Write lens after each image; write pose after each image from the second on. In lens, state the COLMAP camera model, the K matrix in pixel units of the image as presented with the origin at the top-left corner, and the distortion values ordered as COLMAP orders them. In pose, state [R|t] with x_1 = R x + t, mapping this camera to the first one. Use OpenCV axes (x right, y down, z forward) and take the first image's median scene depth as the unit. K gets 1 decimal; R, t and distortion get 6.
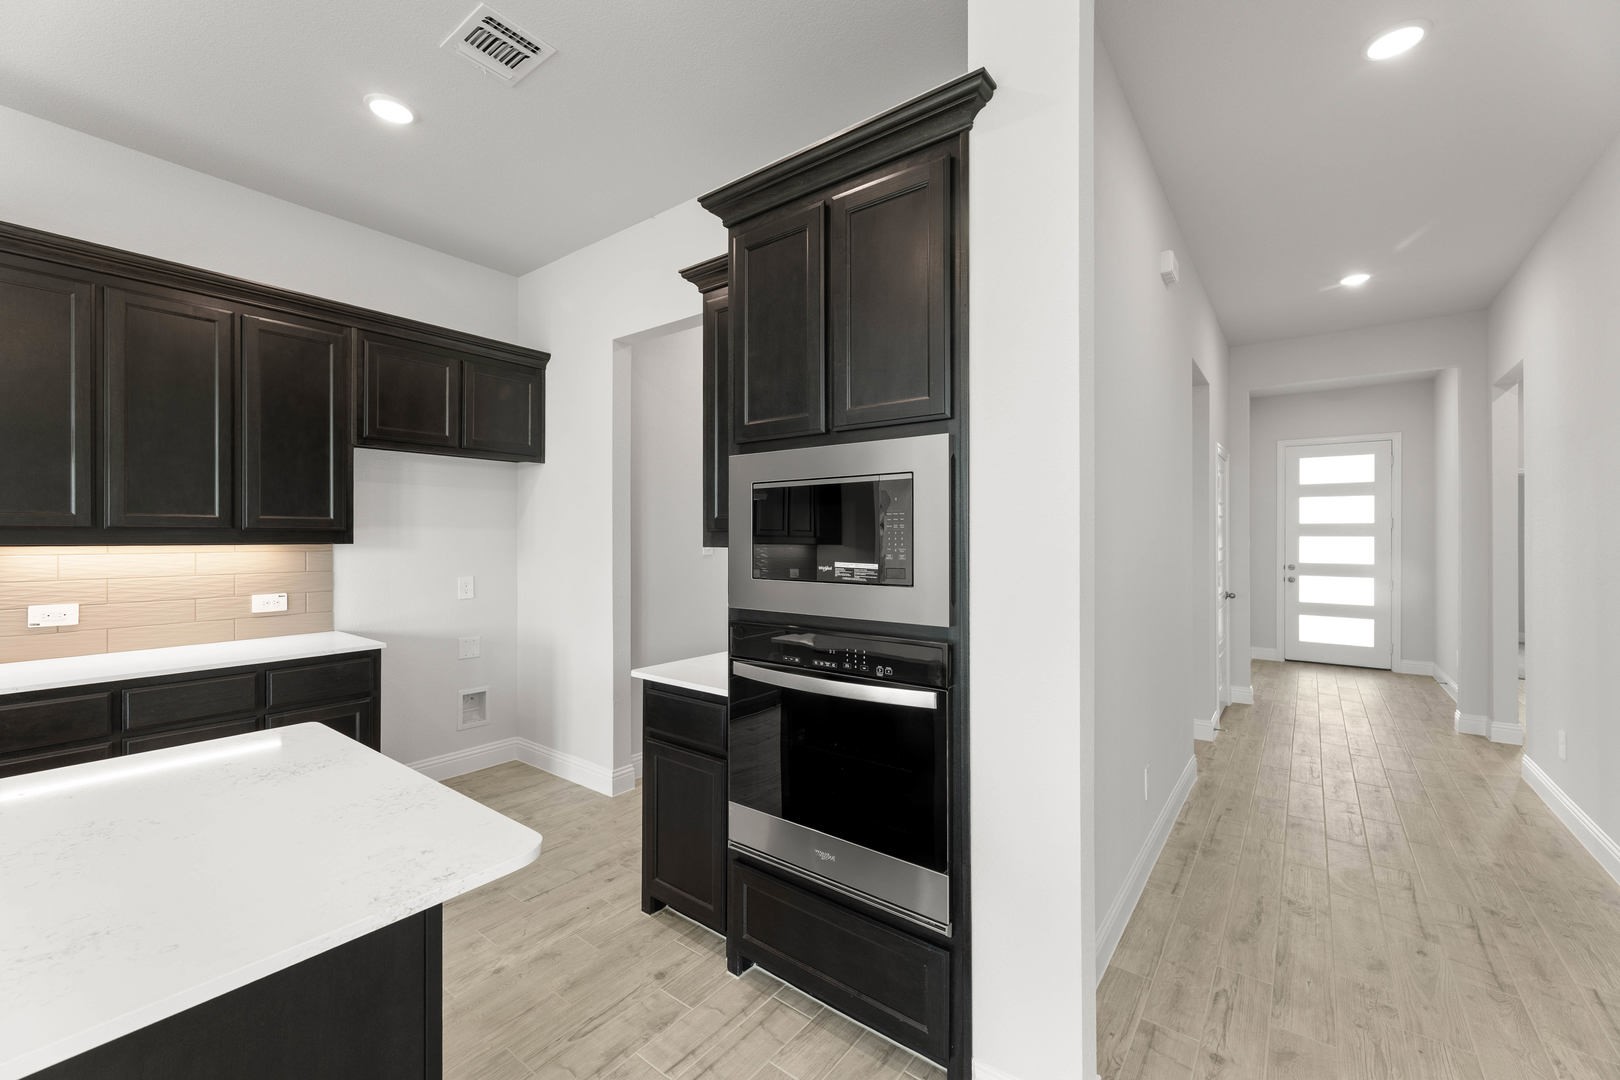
lens RADIAL K [[652.5, 0, 808.4], [0, 652.5, 531.3], [0, 0, 1]] dist [0.003664, -0.000916]
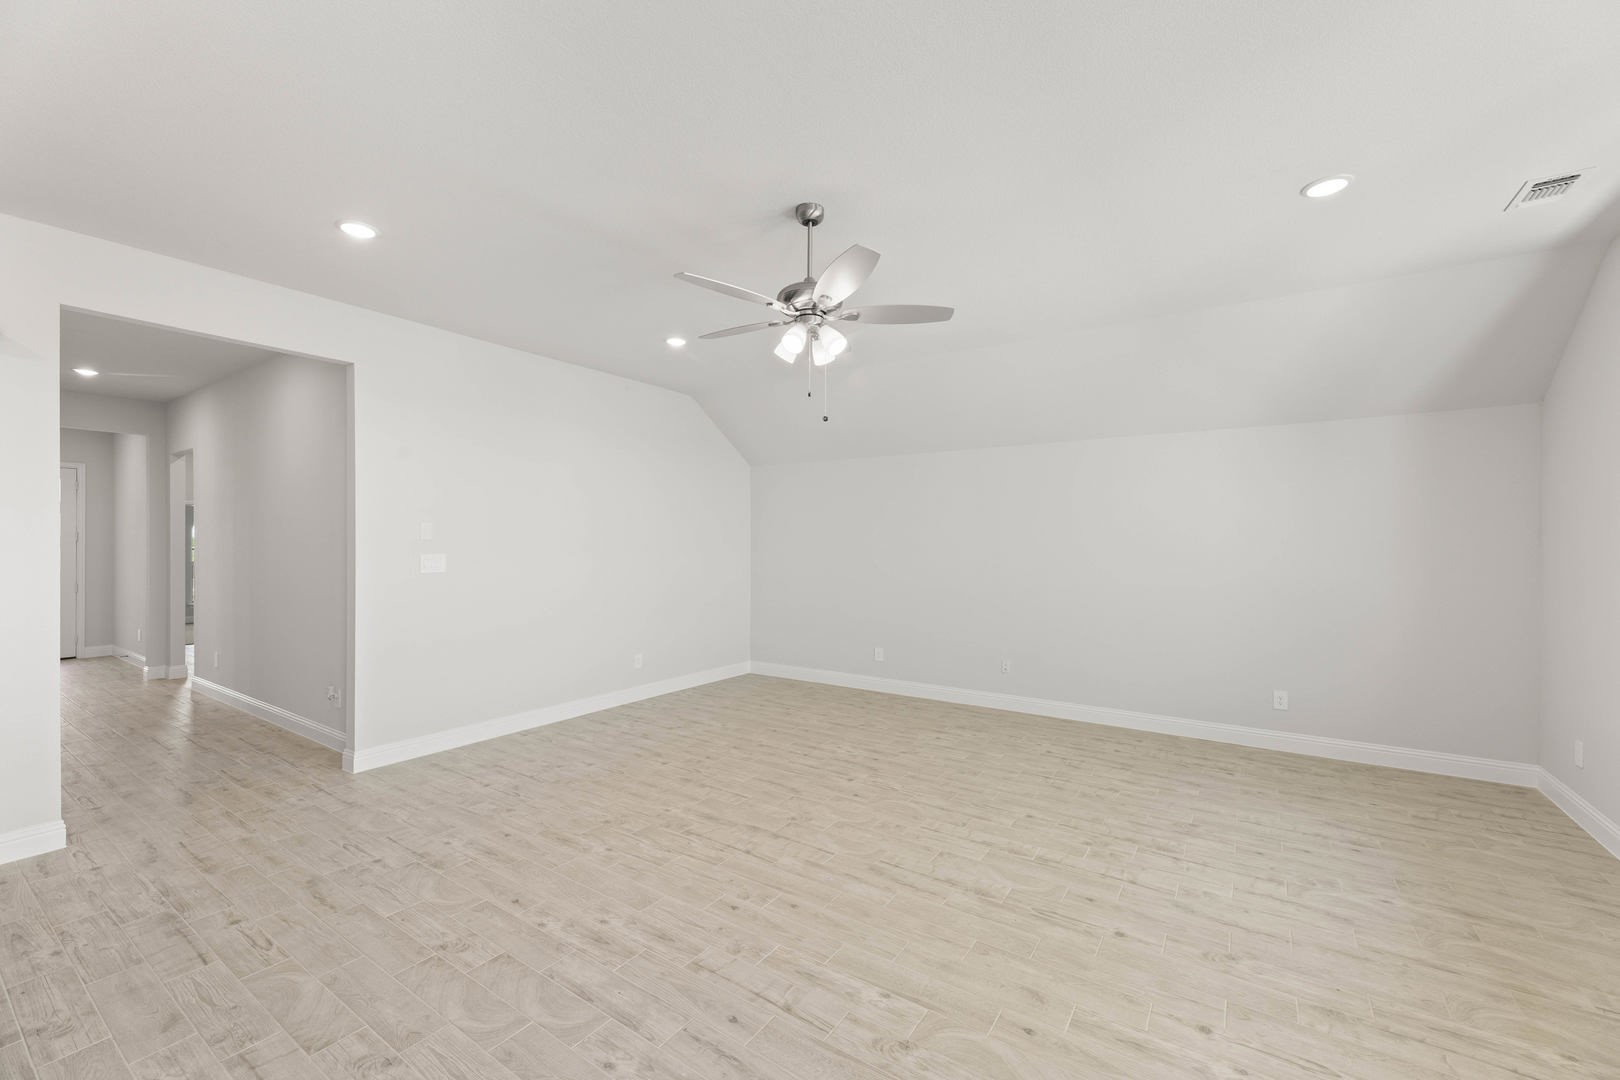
lens RADIAL K [[652.5, 0, 814.6], [0, 652.5, 546.2], [0, 0, 1]] dist [0.003664, -0.000916]
pose [[-0.062148, -0.009235, 0.998024, -1.056092], [-0.009615, 0.999916, 0.008654, -0.048949], [-0.998021, -0.009058, -0.062232, -0.765102]]
